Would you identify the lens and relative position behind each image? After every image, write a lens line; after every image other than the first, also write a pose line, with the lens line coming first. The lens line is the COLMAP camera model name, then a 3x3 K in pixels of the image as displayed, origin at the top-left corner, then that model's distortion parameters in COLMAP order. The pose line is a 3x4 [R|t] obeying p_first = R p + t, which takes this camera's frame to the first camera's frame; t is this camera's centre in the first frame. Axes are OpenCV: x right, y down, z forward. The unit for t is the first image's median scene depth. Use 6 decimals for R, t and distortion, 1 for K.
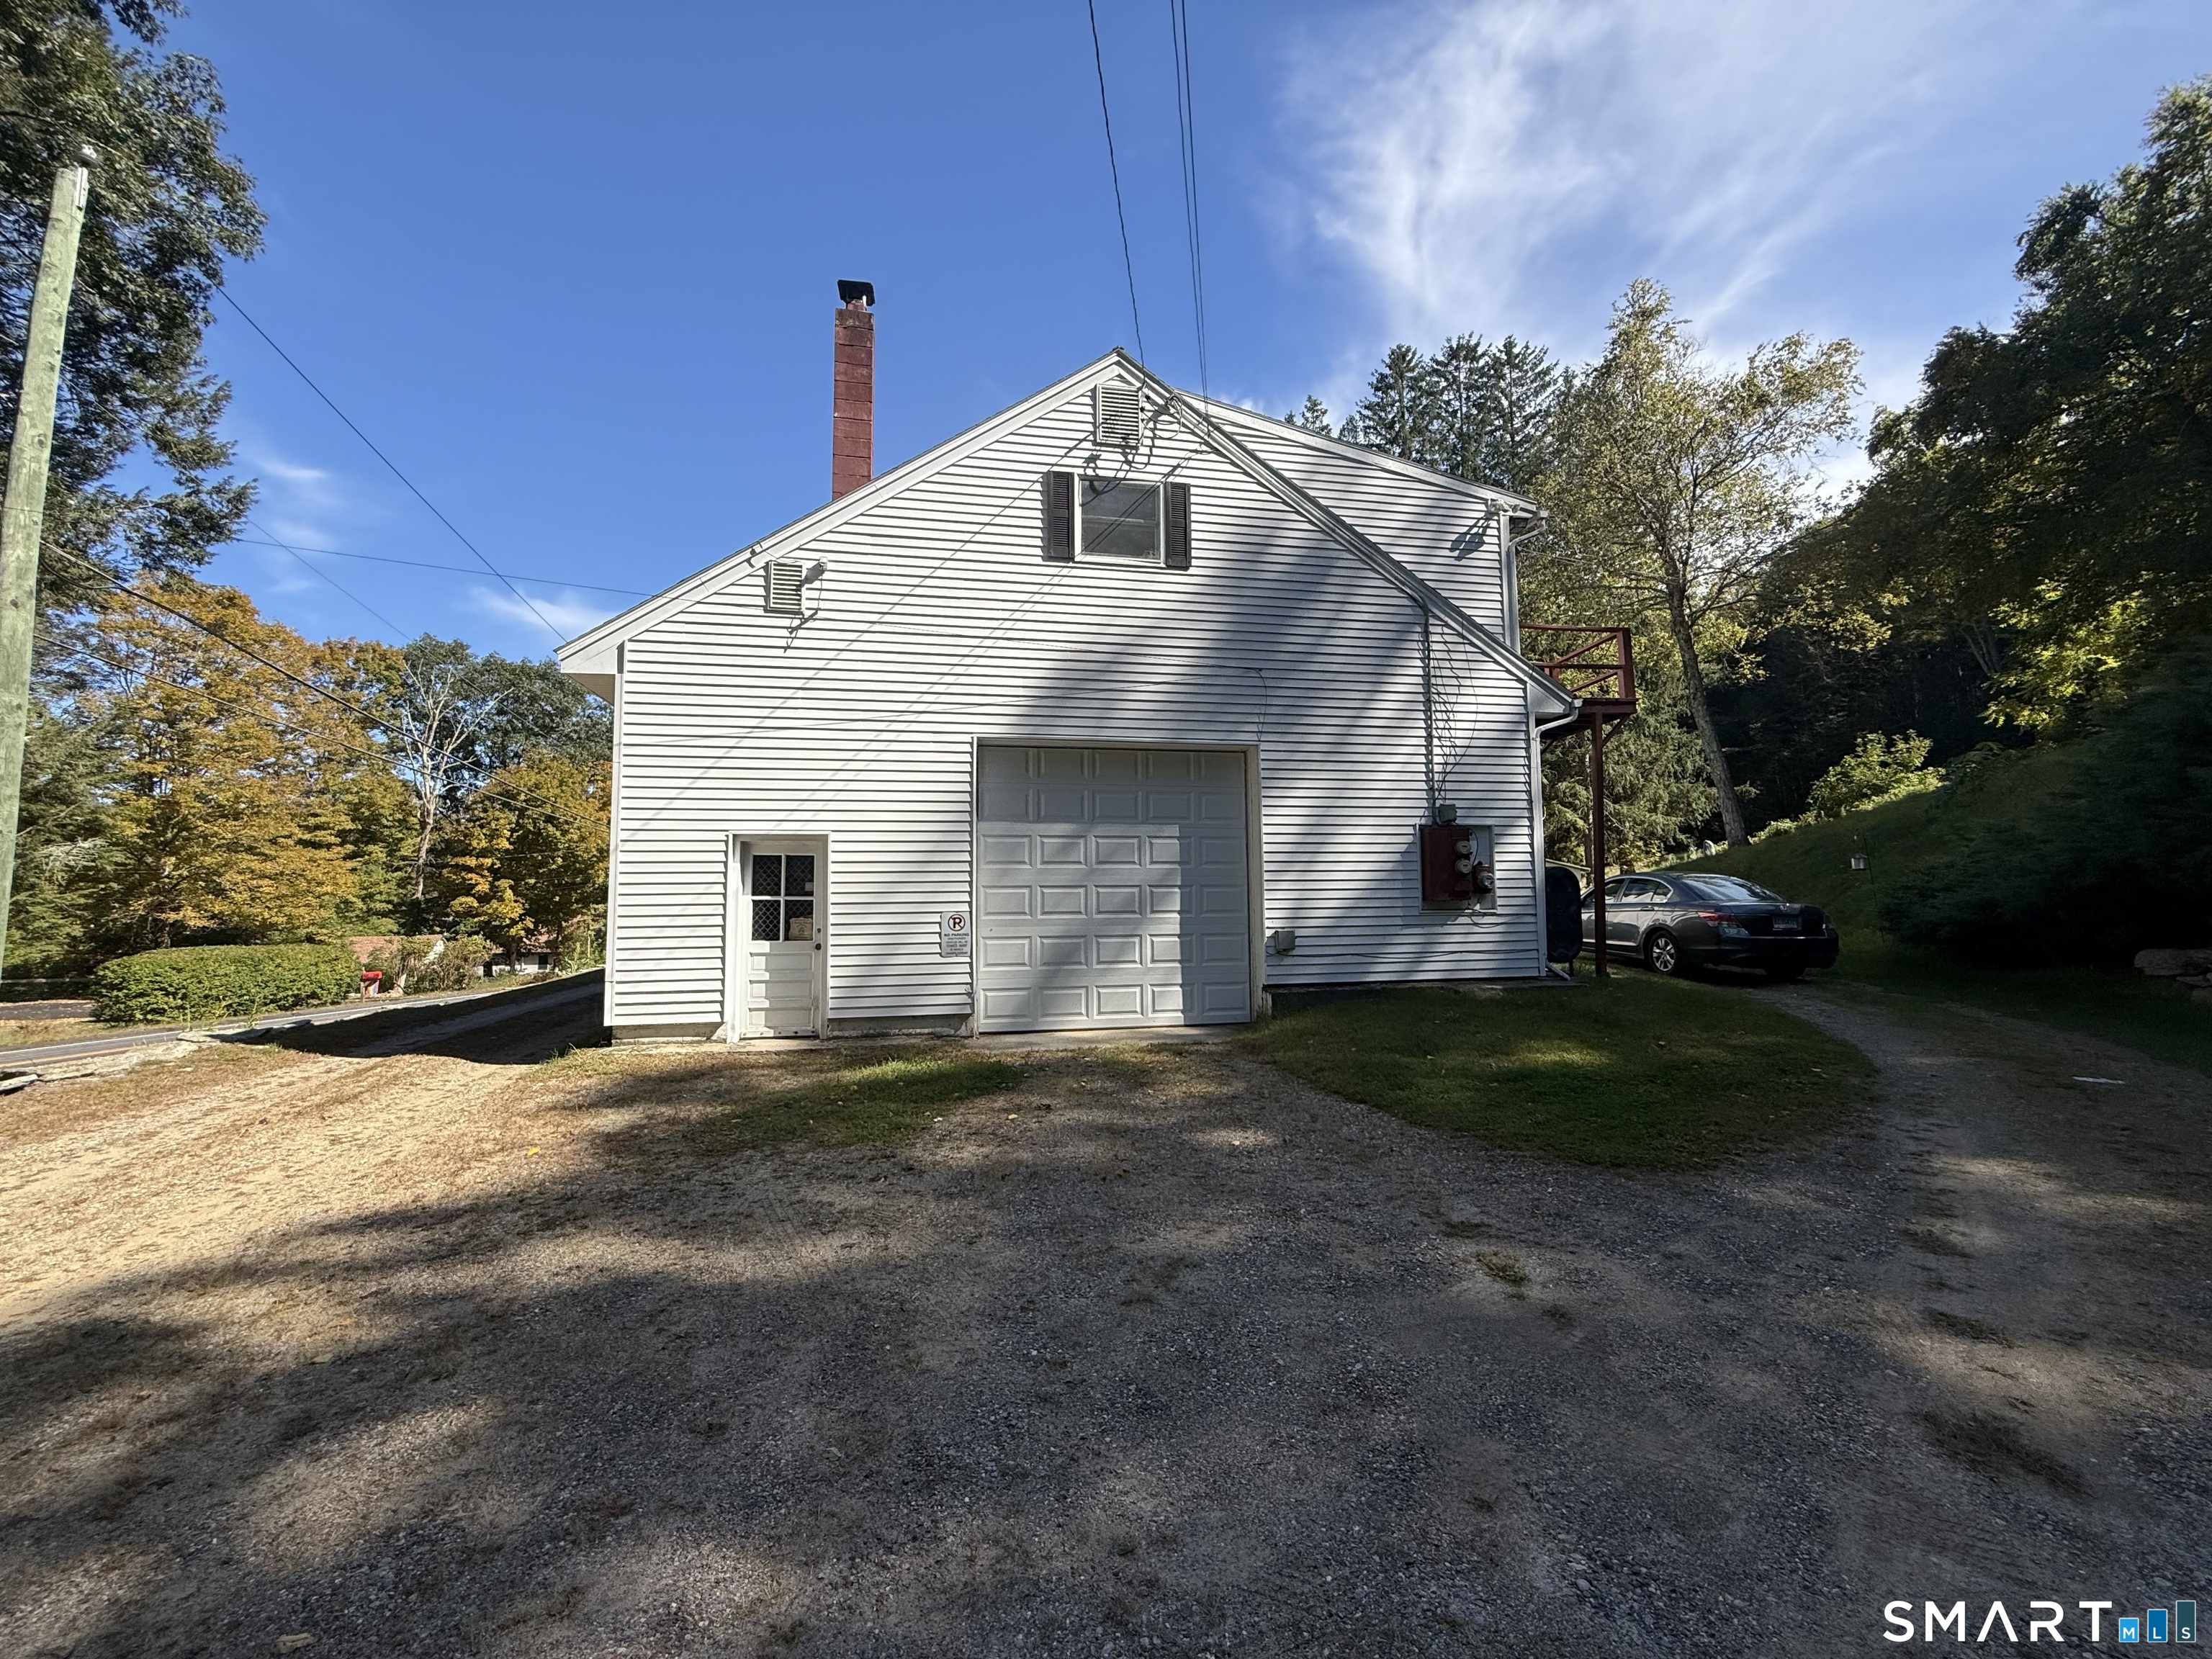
lens RADIAL K [[887.1, 0, 1106.6], [0, 887.1, 827.0], [0, 0, 1]] dist [-0.000771, 0.000271]
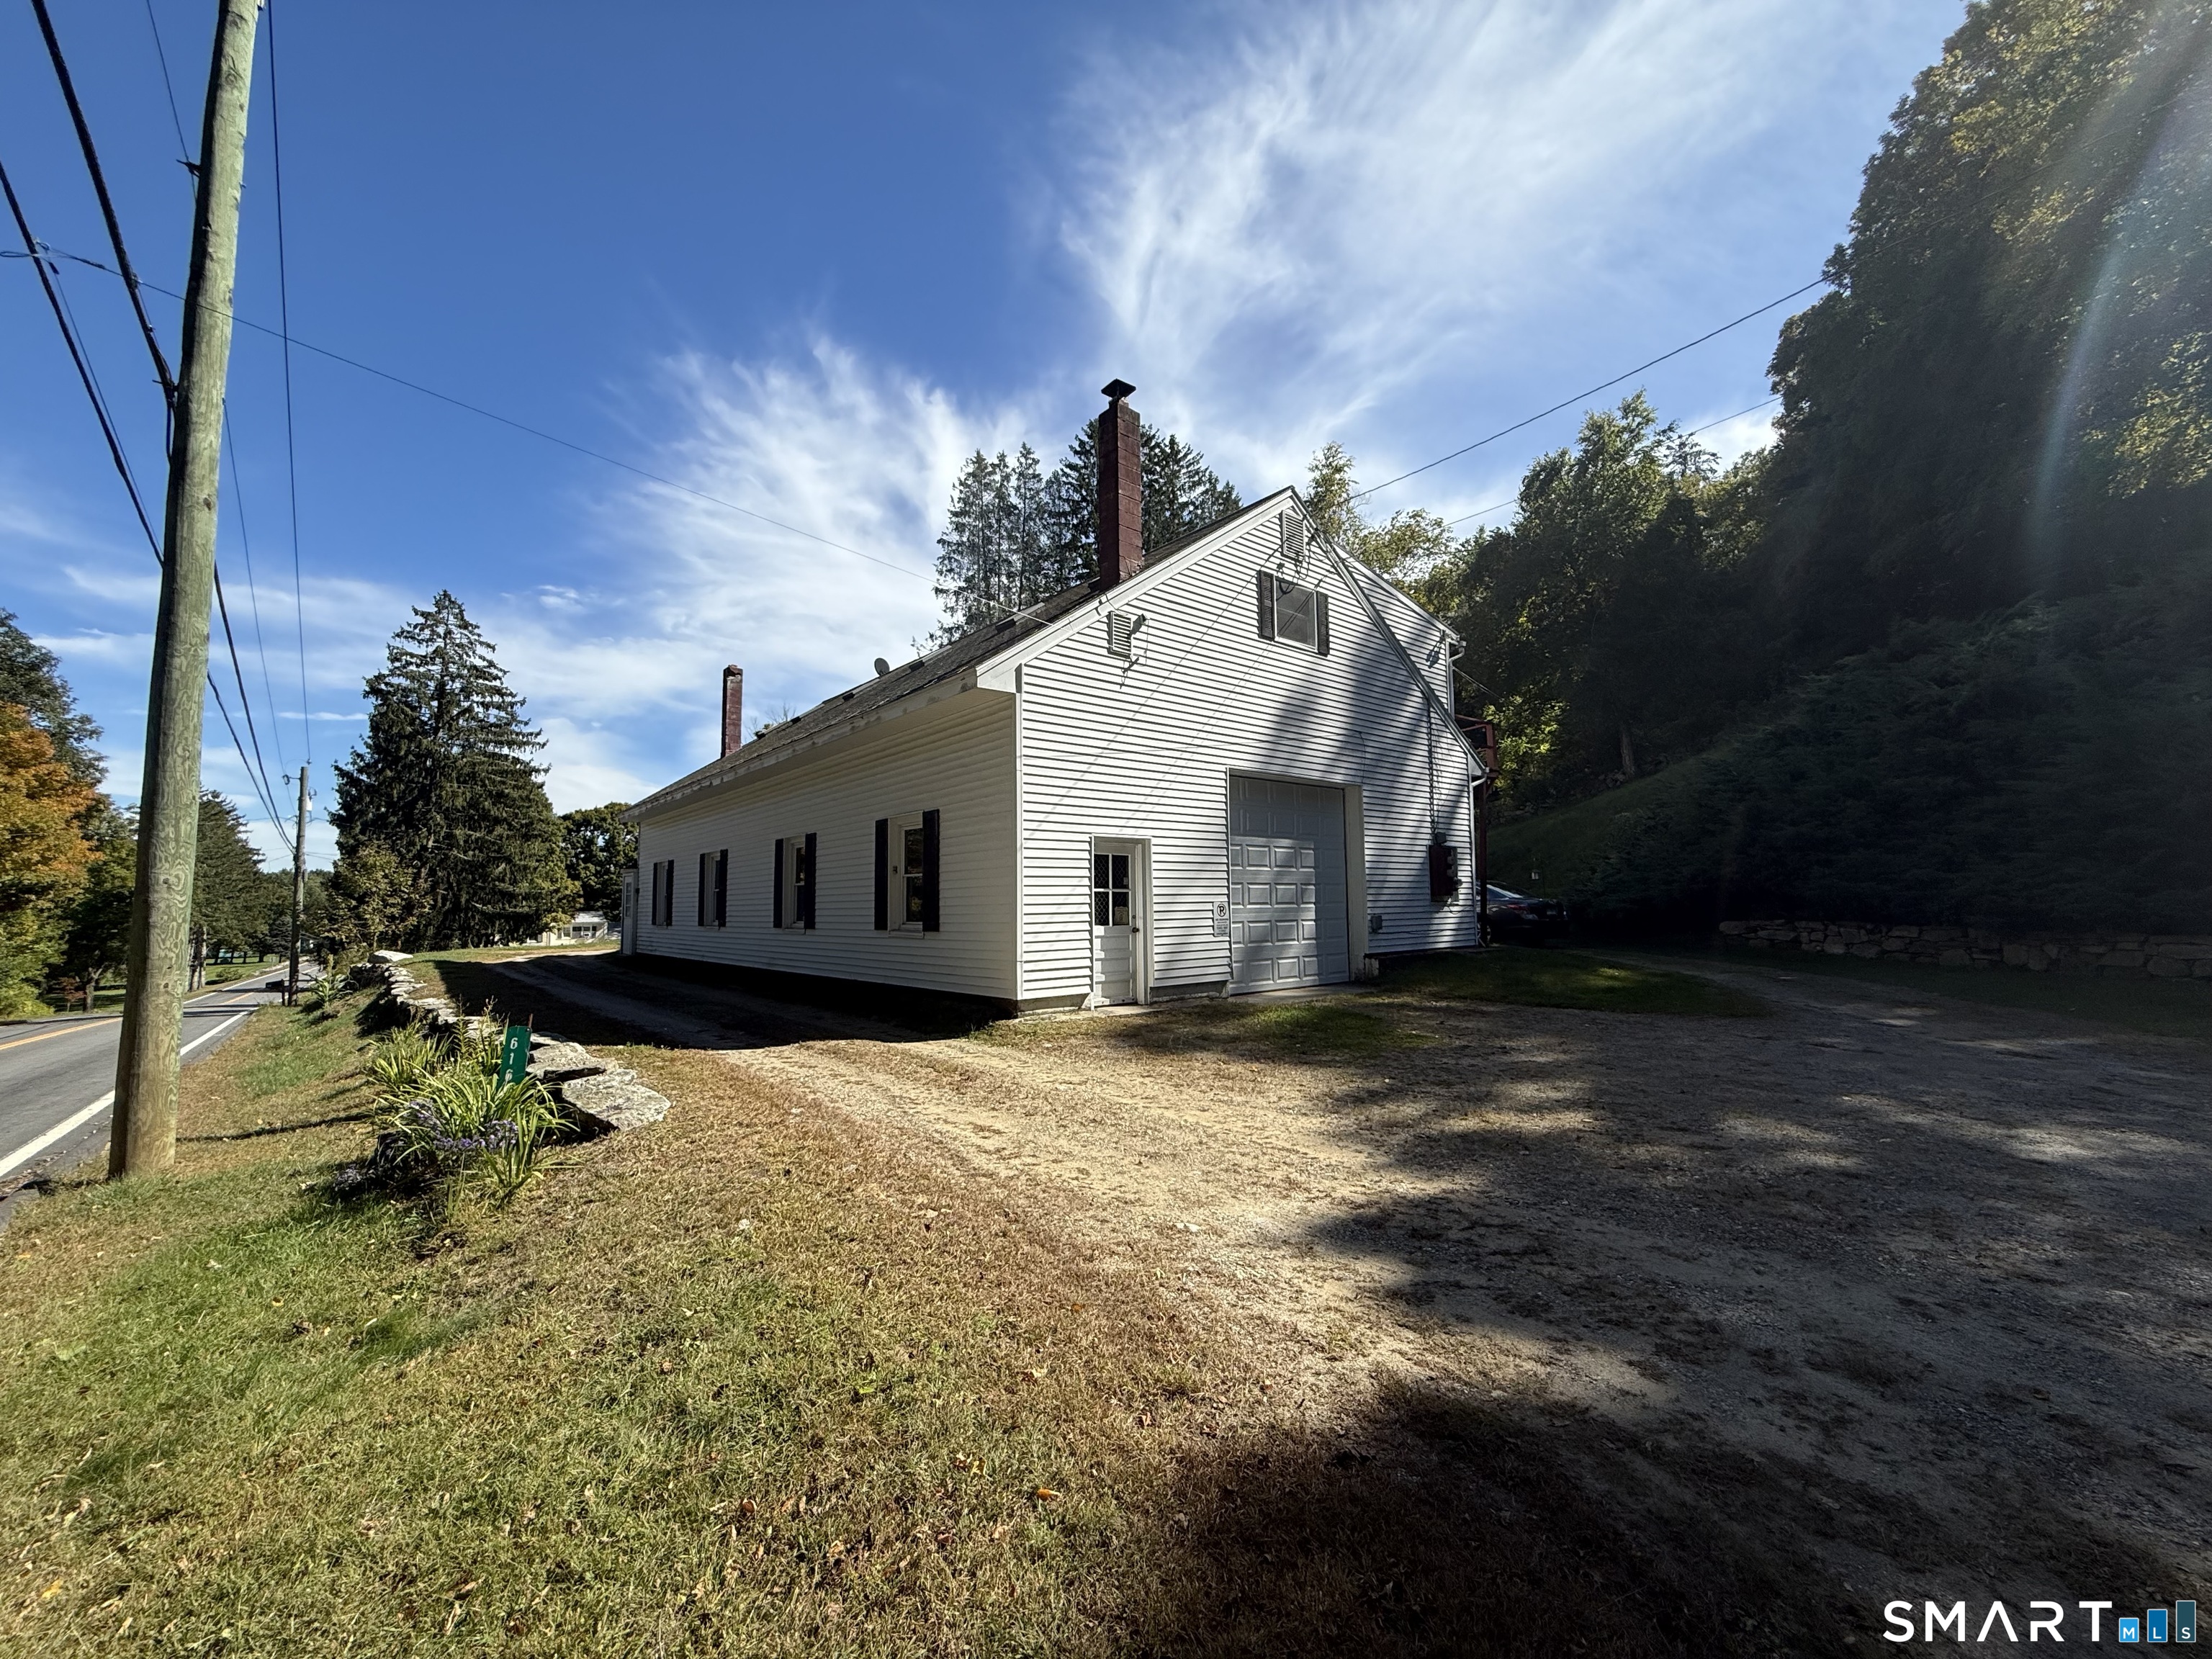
lens RADIAL K [[887.1, 0, 1099.2], [0, 887.1, 828.9], [0, 0, 1]] dist [-0.000771, 0.000271]
pose [[0.877406, 0.039968, 0.478081, -0.921462], [-0.037218, 0.999191, -0.015230, 0.014640], [-0.478303, -0.004431, 0.878184, -0.052566]]
